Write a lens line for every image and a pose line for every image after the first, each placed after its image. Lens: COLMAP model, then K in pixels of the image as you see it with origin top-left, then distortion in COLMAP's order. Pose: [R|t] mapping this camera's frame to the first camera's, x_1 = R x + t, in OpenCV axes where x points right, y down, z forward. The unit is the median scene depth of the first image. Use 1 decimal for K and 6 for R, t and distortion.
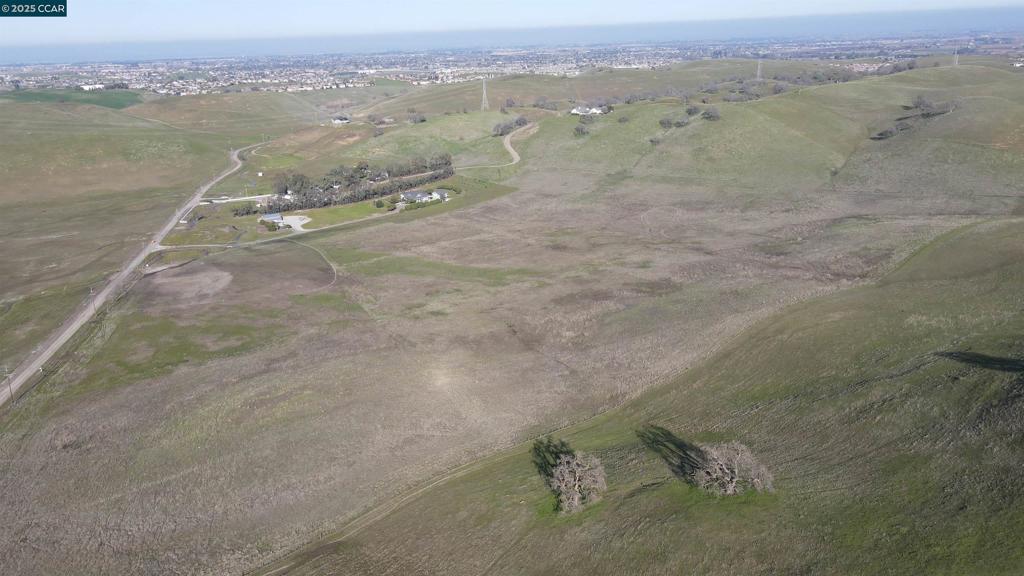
lens RADIAL K [[754.7, 0, 510.0], [0, 754.7, 285.5], [0, 0, 1]] dist [-0.003071, 0.031302]
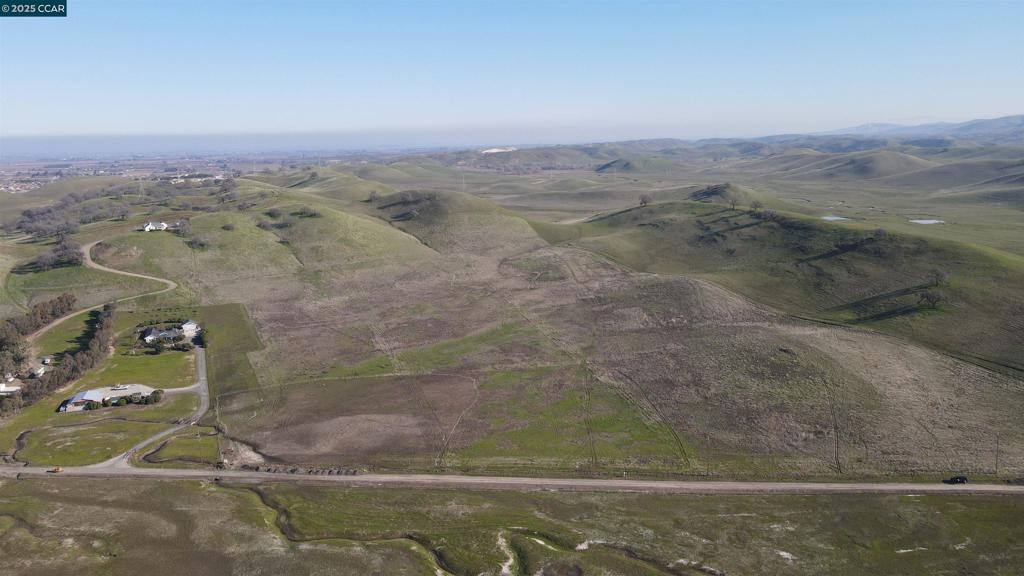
lens RADIAL K [[754.7, 0, 510.0], [0, 754.7, 285.5], [0, 0, 1]] dist [-0.003071, 0.031302]
pose [[0.305529, -0.158316, 0.938929, -1.872293], [0.308914, 0.949225, 0.059530, -0.253243], [-0.900680, 0.271860, 0.338922, 0.962337]]
